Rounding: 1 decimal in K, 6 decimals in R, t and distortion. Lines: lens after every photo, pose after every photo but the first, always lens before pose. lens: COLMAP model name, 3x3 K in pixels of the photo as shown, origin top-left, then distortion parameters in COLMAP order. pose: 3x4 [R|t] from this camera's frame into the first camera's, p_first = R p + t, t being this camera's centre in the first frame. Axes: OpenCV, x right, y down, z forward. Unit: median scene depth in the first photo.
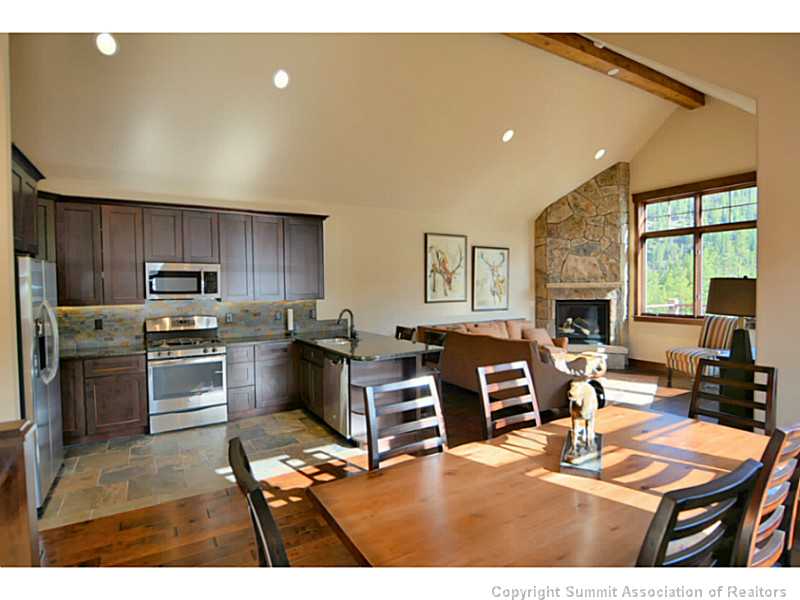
lens RADIAL K [[424.3, 0, 404.2], [0, 424.3, 298.4], [0, 0, 1]] dist [0.022153, -0.033086]
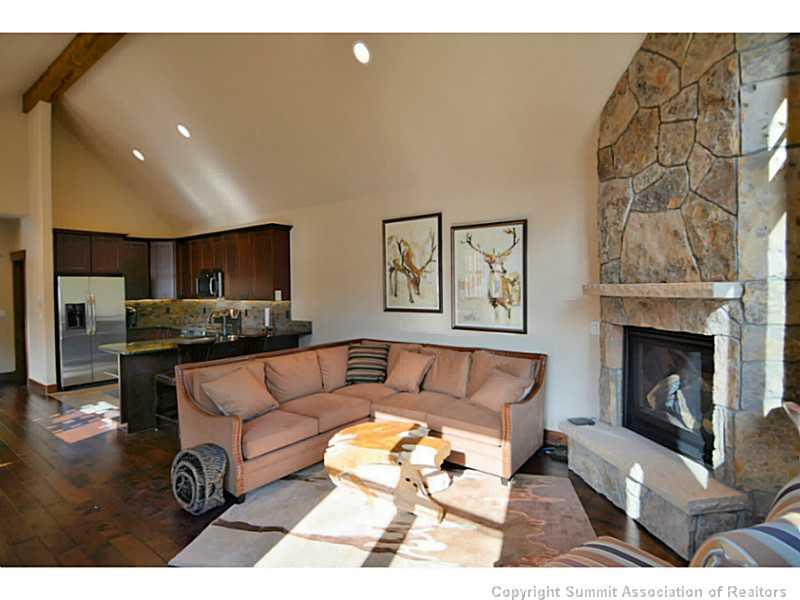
lens RADIAL K [[424.3, 0, 404.2], [0, 424.3, 298.4], [0, 0, 1]] dist [0.022153, -0.033086]
pose [[0.378672, 0.030852, -0.925017, 0.713244], [-0.024472, 0.999429, 0.023315, -0.028481], [0.925207, 0.013808, 0.379210, 0.680406]]
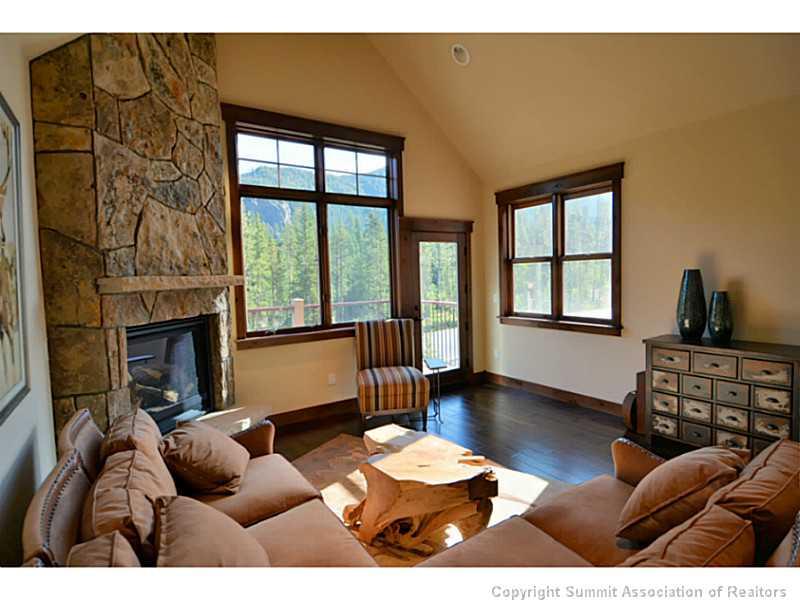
lens RADIAL K [[424.3, 0, 404.2], [0, 424.3, 298.4], [0, 0, 1]] dist [0.022153, -0.033086]
pose [[-0.048854, -0.041528, 0.997942, 0.010054], [0.059941, 0.997213, 0.044432, -0.022401], [-0.997006, 0.061988, -0.046229, 0.841827]]
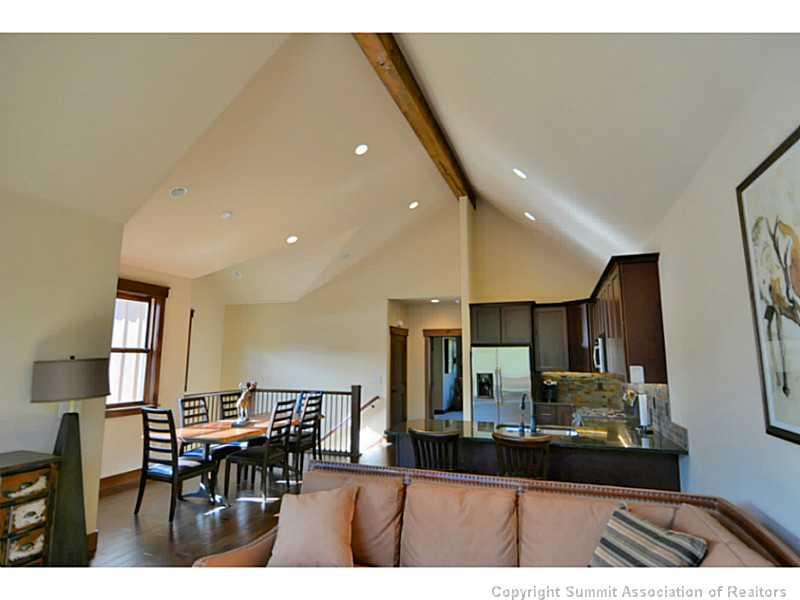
lens RADIAL K [[424.3, 0, 404.2], [0, 424.3, 298.4], [0, 0, 1]] dist [0.022153, -0.033086]
pose [[-0.770260, -0.080627, -0.632612, 0.371731], [-0.014019, 0.993877, -0.109602, -0.037990], [0.637575, -0.075553, -0.766674, 0.977730]]
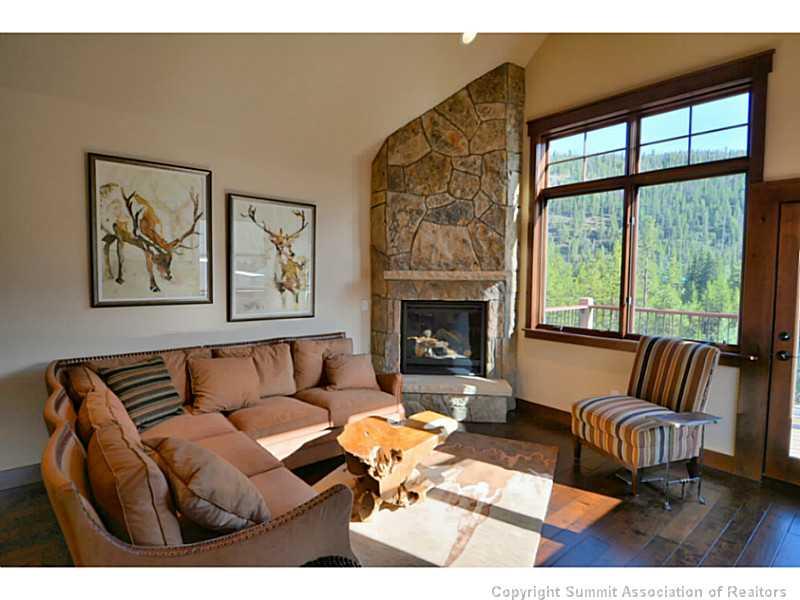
lens RADIAL K [[424.3, 0, 404.2], [0, 424.3, 298.4], [0, 0, 1]] dist [0.022153, -0.033086]
pose [[0.986789, 0.012057, 0.161561, 0.283027], [-0.016669, 0.999490, 0.027223, -0.015346], [-0.161150, -0.029556, 0.986487, 0.453747]]
